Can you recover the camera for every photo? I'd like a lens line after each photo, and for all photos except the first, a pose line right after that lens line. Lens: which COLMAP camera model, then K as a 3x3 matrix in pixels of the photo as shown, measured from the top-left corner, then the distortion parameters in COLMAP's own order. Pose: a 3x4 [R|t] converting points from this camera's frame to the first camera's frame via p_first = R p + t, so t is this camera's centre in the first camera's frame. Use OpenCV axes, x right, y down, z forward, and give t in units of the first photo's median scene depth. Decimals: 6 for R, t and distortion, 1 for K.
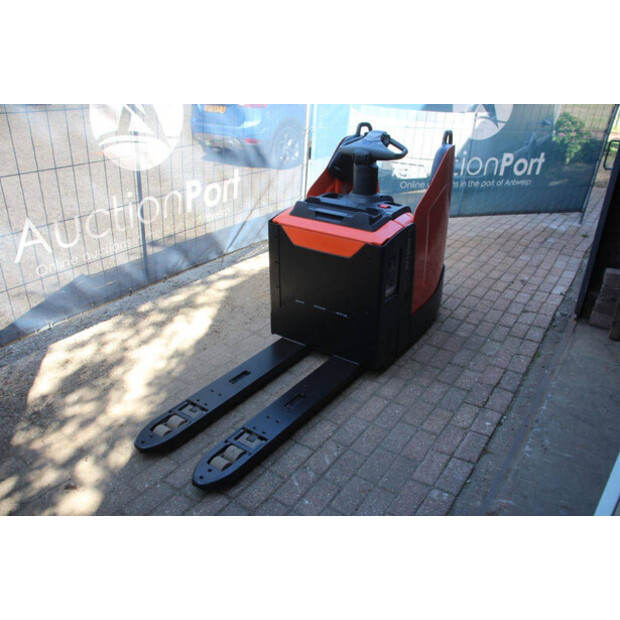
lens RADIAL K [[502.0, 0, 320.2], [0, 502.0, 310.3], [0, 0, 1]] dist [-0.078310, 0.003854]
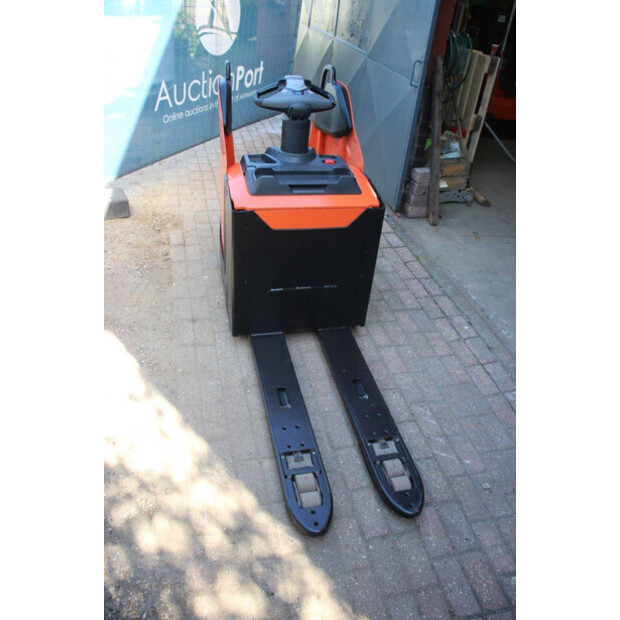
lens RADIAL K [[502.0, 0, 320.2], [0, 502.0, 310.3], [0, 0, 1]] dist [-0.078310, 0.003854]
pose [[0.674131, -0.391782, 0.626142, -0.592594], [0.258423, 0.919257, 0.296957, -0.240758], [-0.691928, -0.038379, 0.720945, 0.342639]]
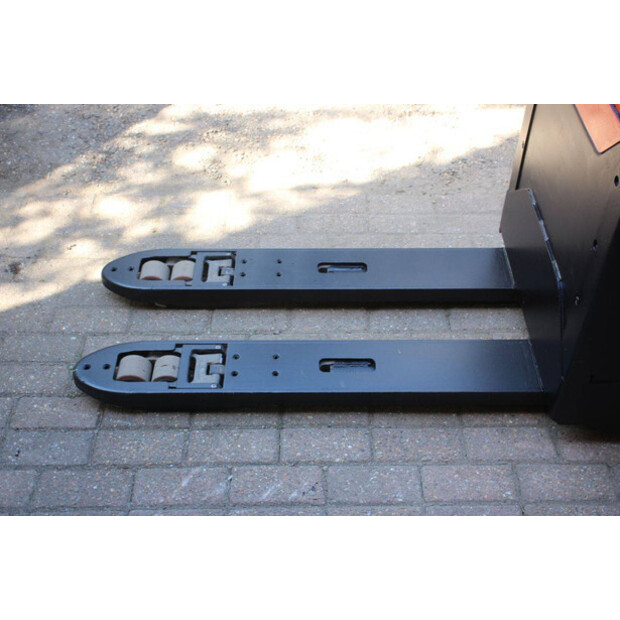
lens RADIAL K [[720.2, 0, 310.0], [0, 720.2, 310.0], [0, 0, 1]] dist [0.093764, 0.024525]
pose [[0.573066, 0.571391, -0.587459, 0.308291], [-0.348444, 0.818706, 0.456406, -0.174907], [0.741742, -0.056855, 0.668271, 0.450060]]
